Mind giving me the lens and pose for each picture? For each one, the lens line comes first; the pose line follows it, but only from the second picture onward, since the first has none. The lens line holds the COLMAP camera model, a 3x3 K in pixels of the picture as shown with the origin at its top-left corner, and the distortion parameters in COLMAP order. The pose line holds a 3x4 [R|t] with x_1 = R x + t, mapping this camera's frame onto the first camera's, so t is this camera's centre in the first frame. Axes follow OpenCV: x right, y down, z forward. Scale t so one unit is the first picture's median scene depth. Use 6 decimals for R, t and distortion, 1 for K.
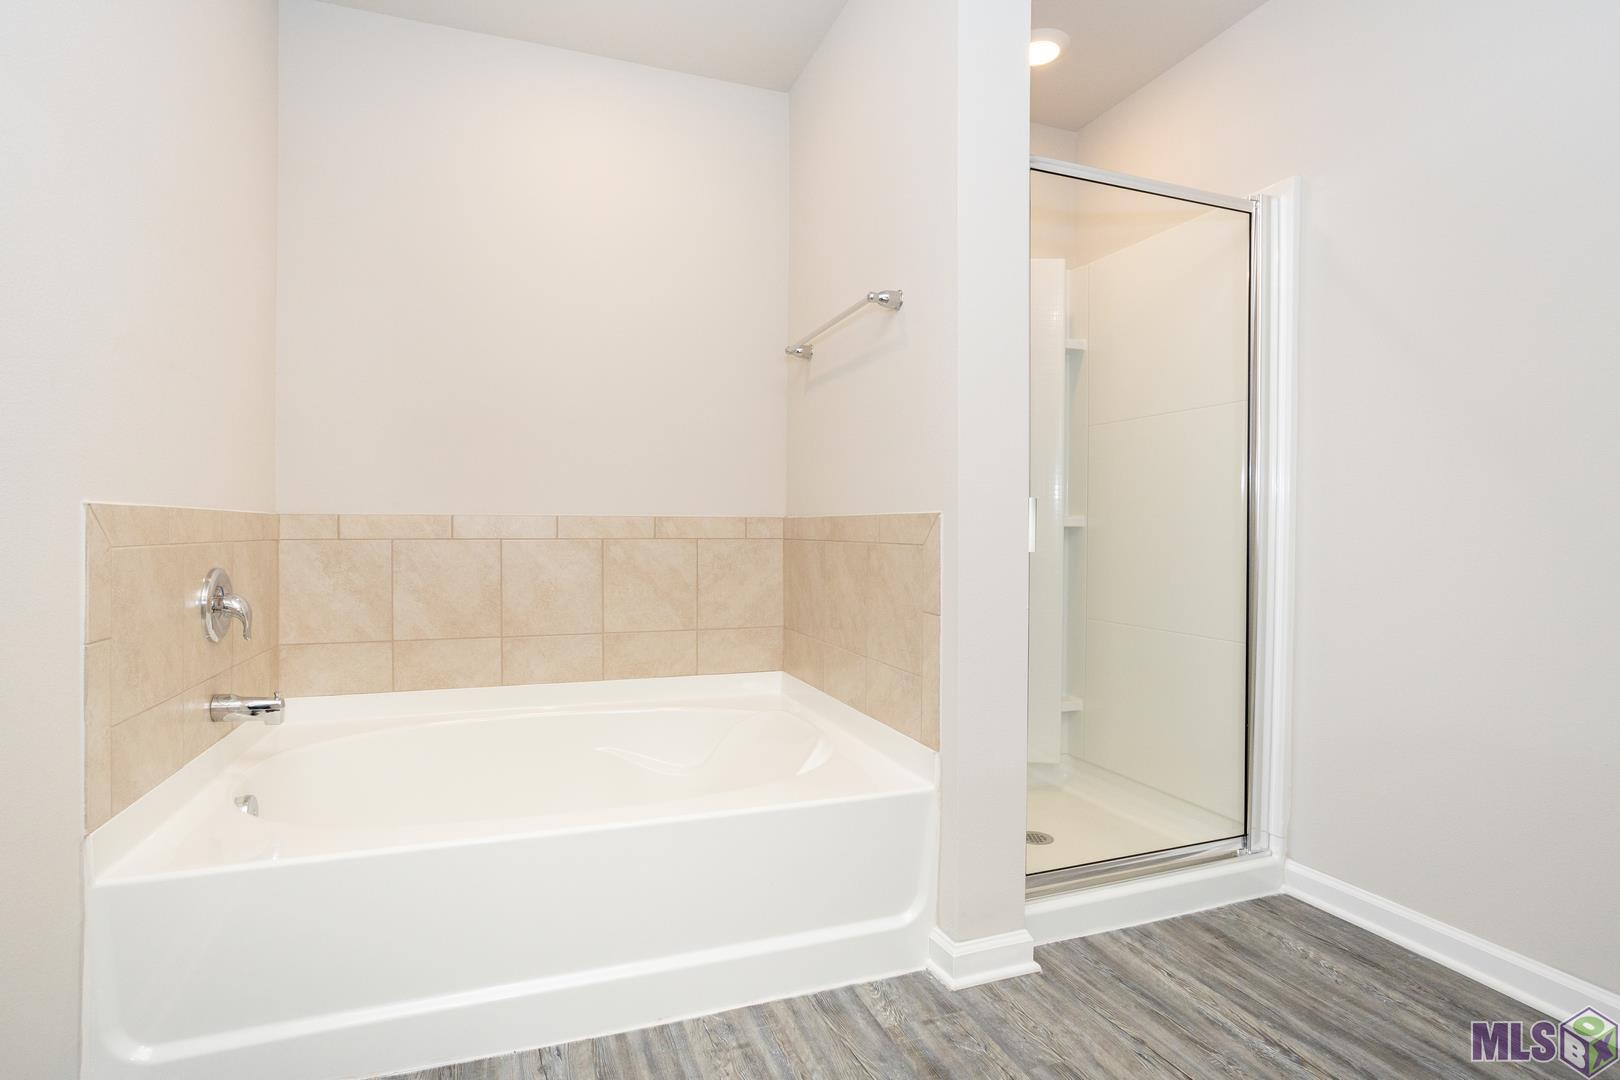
lens RADIAL K [[788.0, 0, 802.7], [0, 788.0, 525.1], [0, 0, 1]] dist [-0.019710, 0.002607]
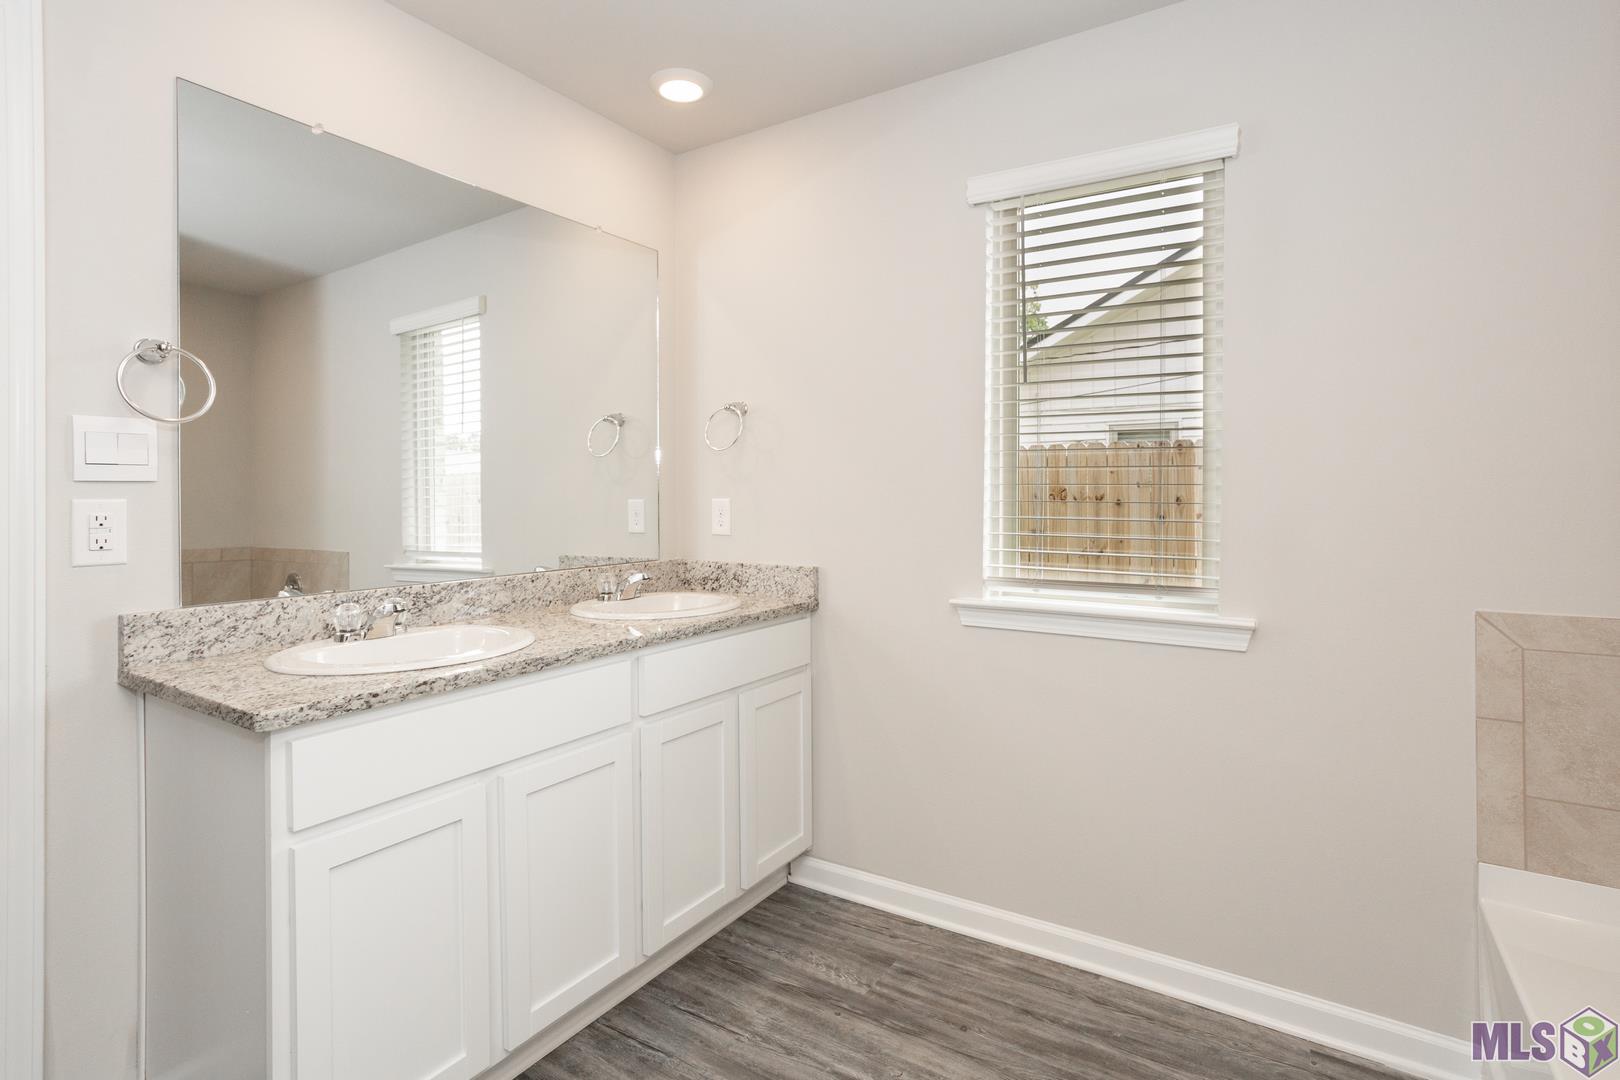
lens RADIAL K [[788.0, 0, 826.8], [0, 788.0, 502.7], [0, 0, 1]] dist [-0.019710, 0.002607]
pose [[-0.793198, -0.010186, -0.608879, 0.576989], [-0.002777, 0.999910, -0.013110, -0.144657], [0.608958, -0.008708, -0.793155, 1.028524]]
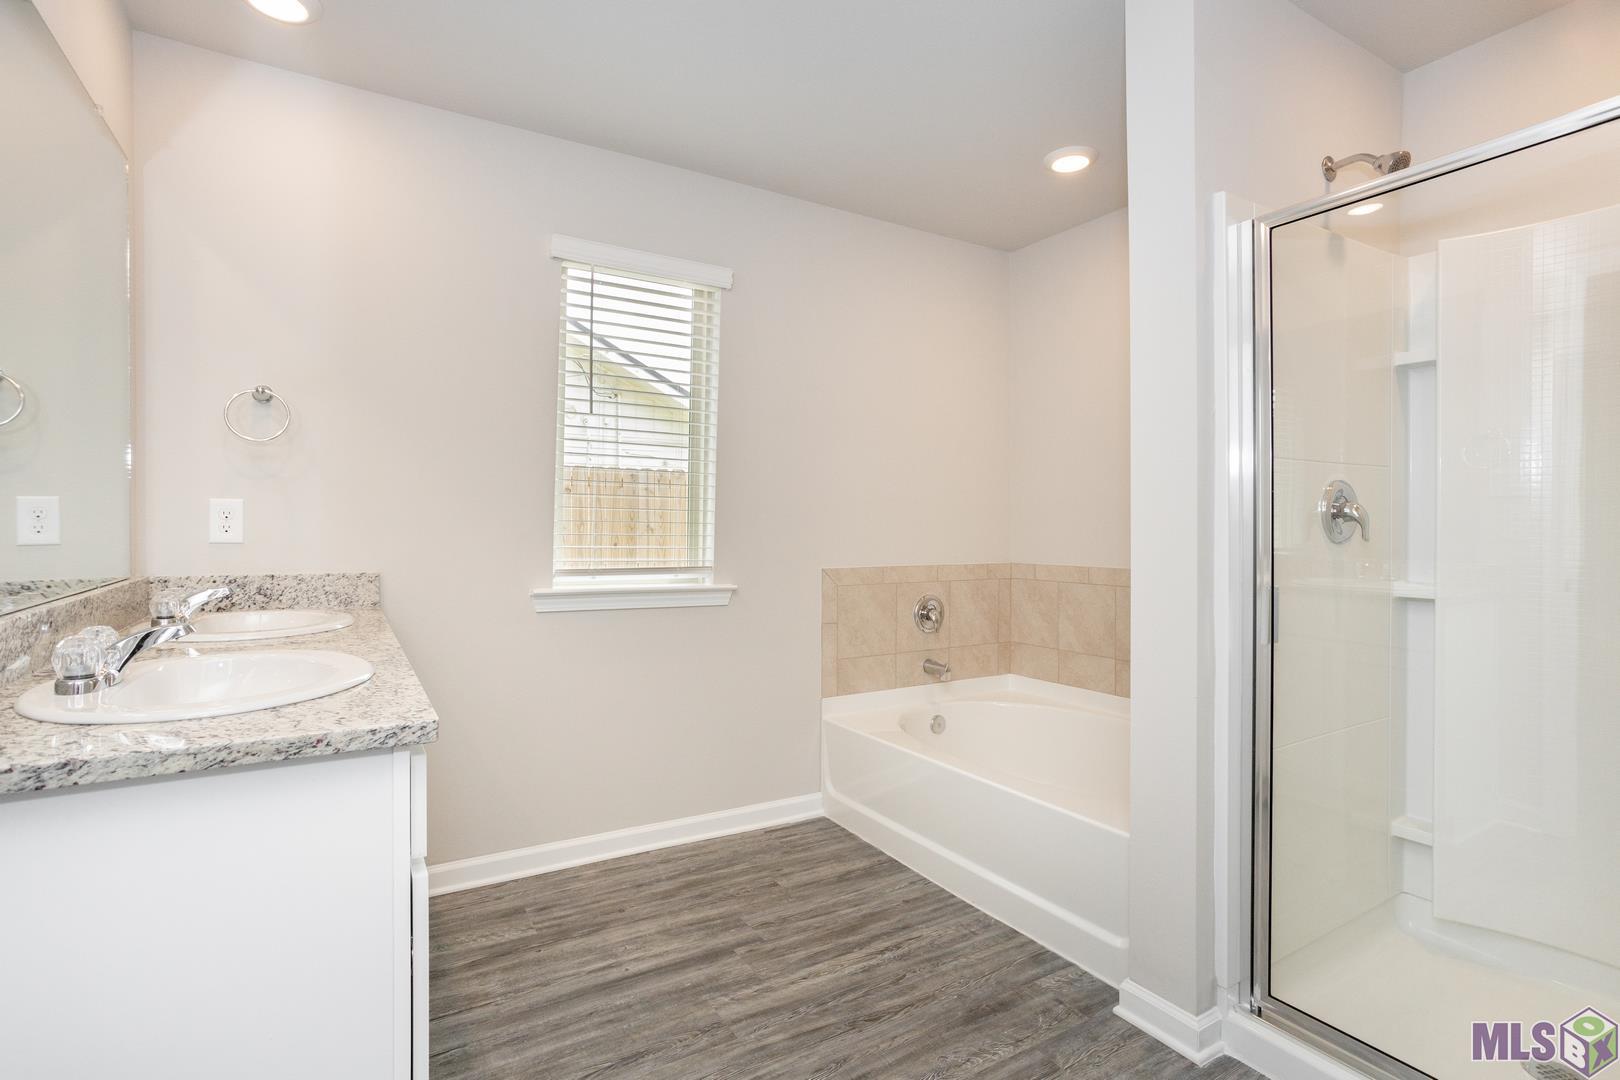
lens RADIAL K [[788.0, 0, 801.1], [0, 788.0, 534.6], [0, 0, 1]] dist [-0.019710, 0.002607]
pose [[0.185703, 0.000669, -0.982606, 1.212123], [0.006081, 0.999980, 0.001830, -0.109778], [0.982587, -0.006315, 0.185695, 0.335525]]
